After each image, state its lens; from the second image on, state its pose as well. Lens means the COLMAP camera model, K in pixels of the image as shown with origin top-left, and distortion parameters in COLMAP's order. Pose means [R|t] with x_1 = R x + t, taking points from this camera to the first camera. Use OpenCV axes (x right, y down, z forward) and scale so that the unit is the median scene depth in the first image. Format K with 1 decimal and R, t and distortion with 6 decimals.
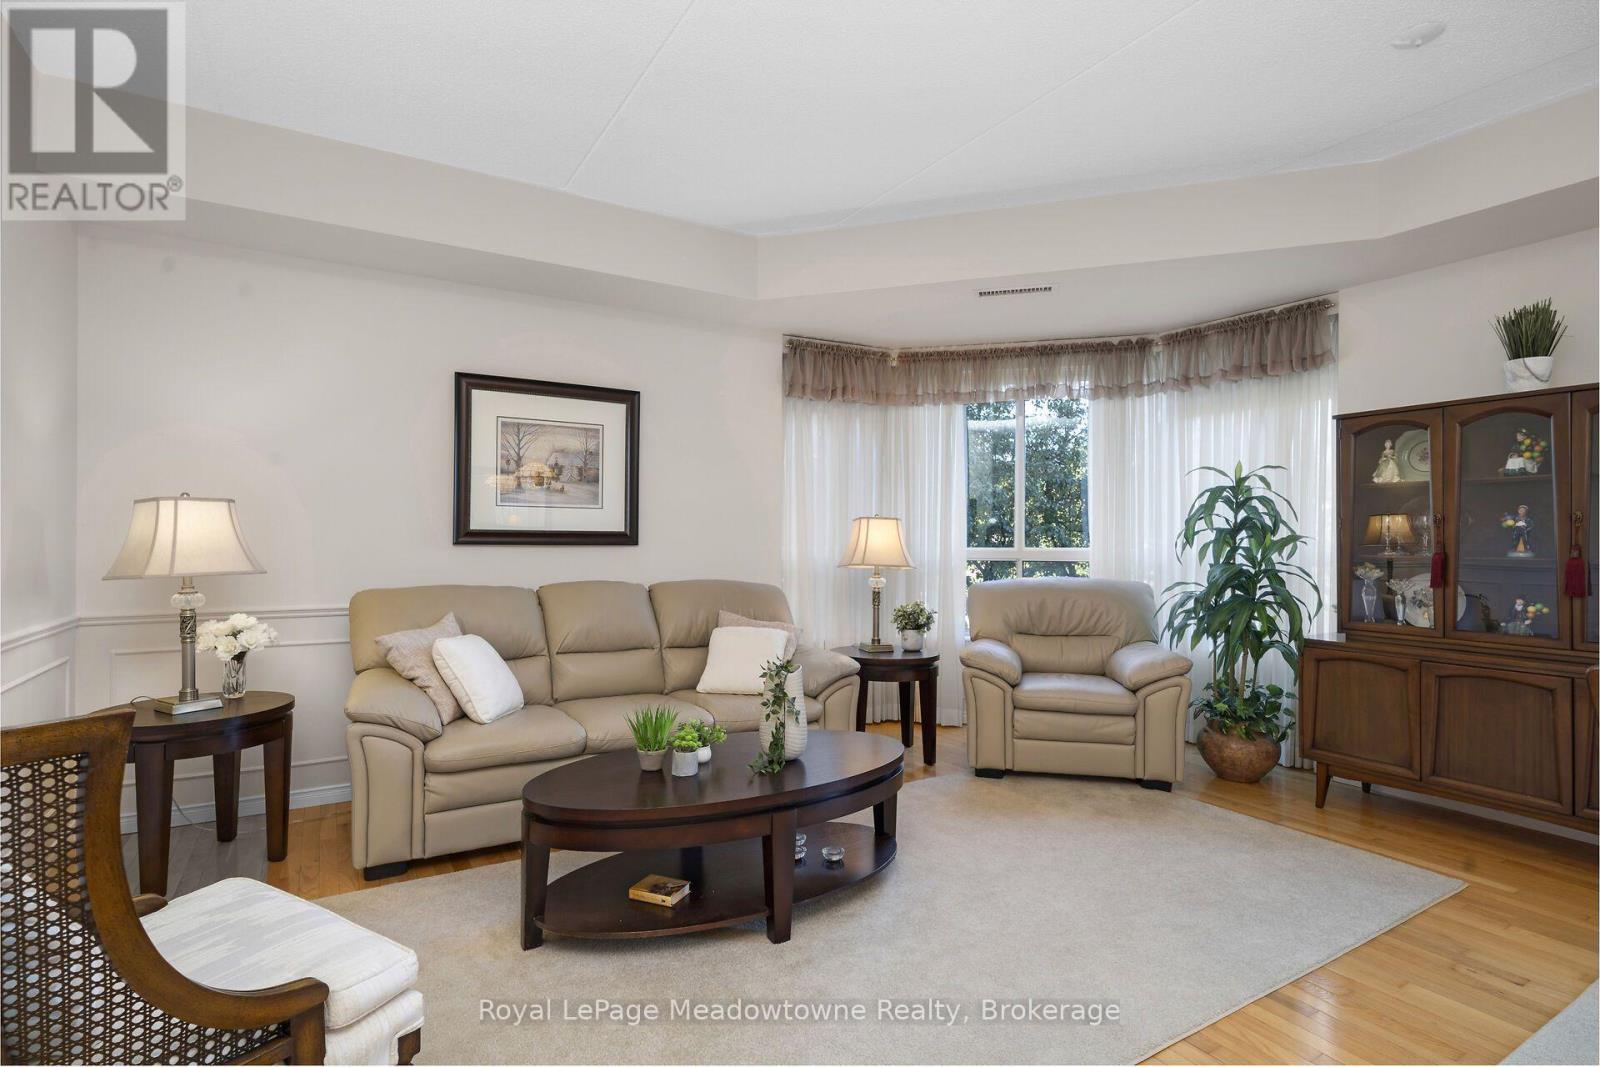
lens RADIAL K [[793.7, 0, 802.0], [0, 793.7, 541.8], [0, 0, 1]] dist [0.001625, 0.000060]
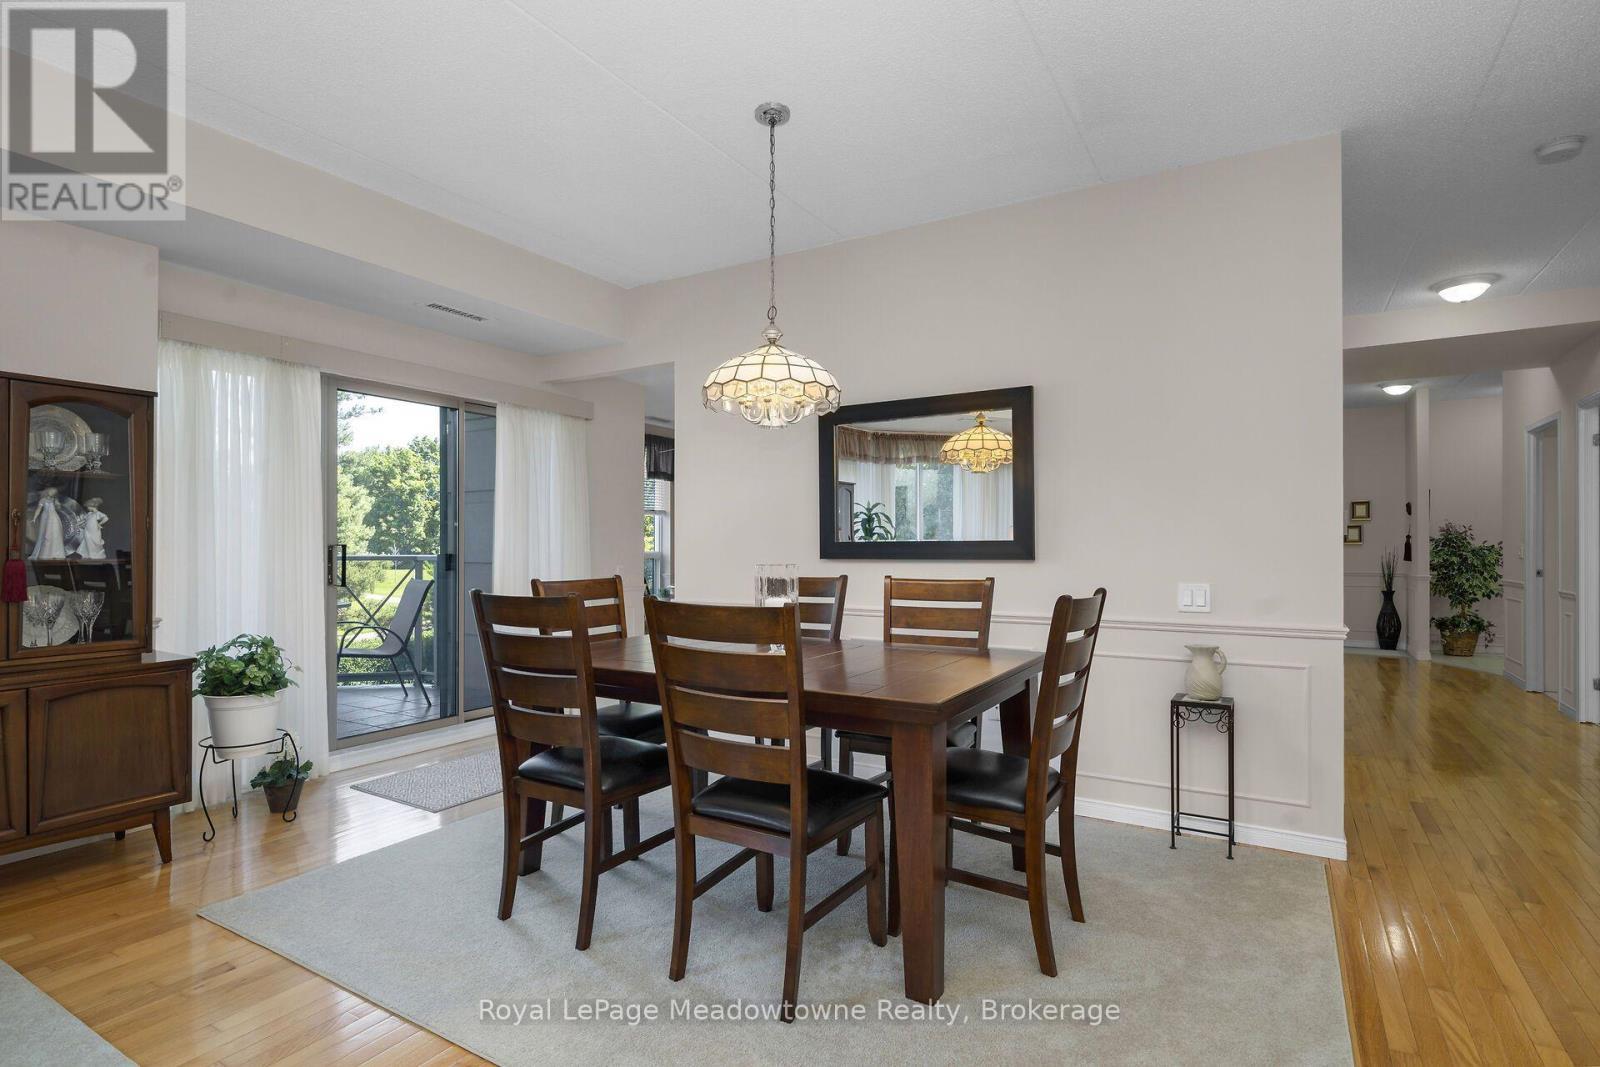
lens RADIAL K [[793.7, 0, 802.0], [0, 793.7, 541.8], [0, 0, 1]] dist [0.001625, 0.000060]
pose [[-0.461742, -0.001571, 0.887013, -0.201853], [-0.002540, 0.999997, 0.000449, -0.002664], [-0.887010, -0.002046, -0.461745, 0.454994]]
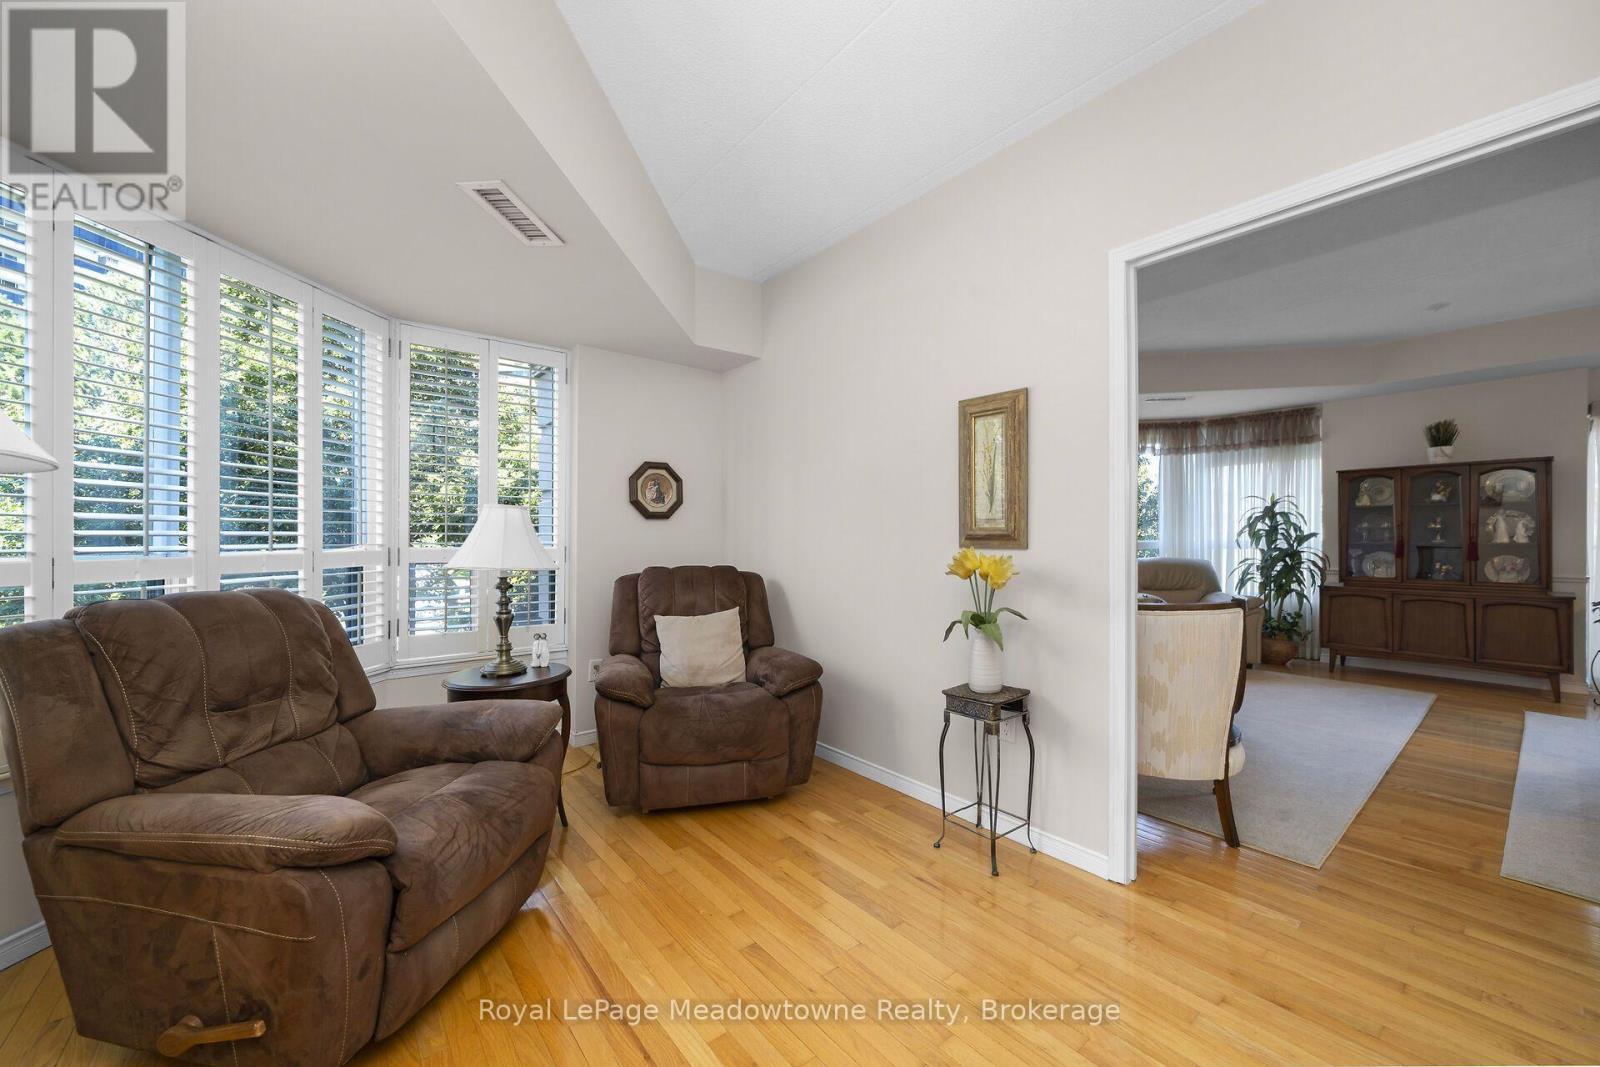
lens RADIAL K [[617.2, 0, 797.5], [0, 617.2, 535.2], [0, 0, 1]] dist [-0.000013, 0.000031]
pose [[0.991583, -0.006944, 0.129284, -0.768647], [0.007566, 0.999962, -0.004320, -0.003920], [-0.129249, 0.005262, 0.991598, -0.301333]]
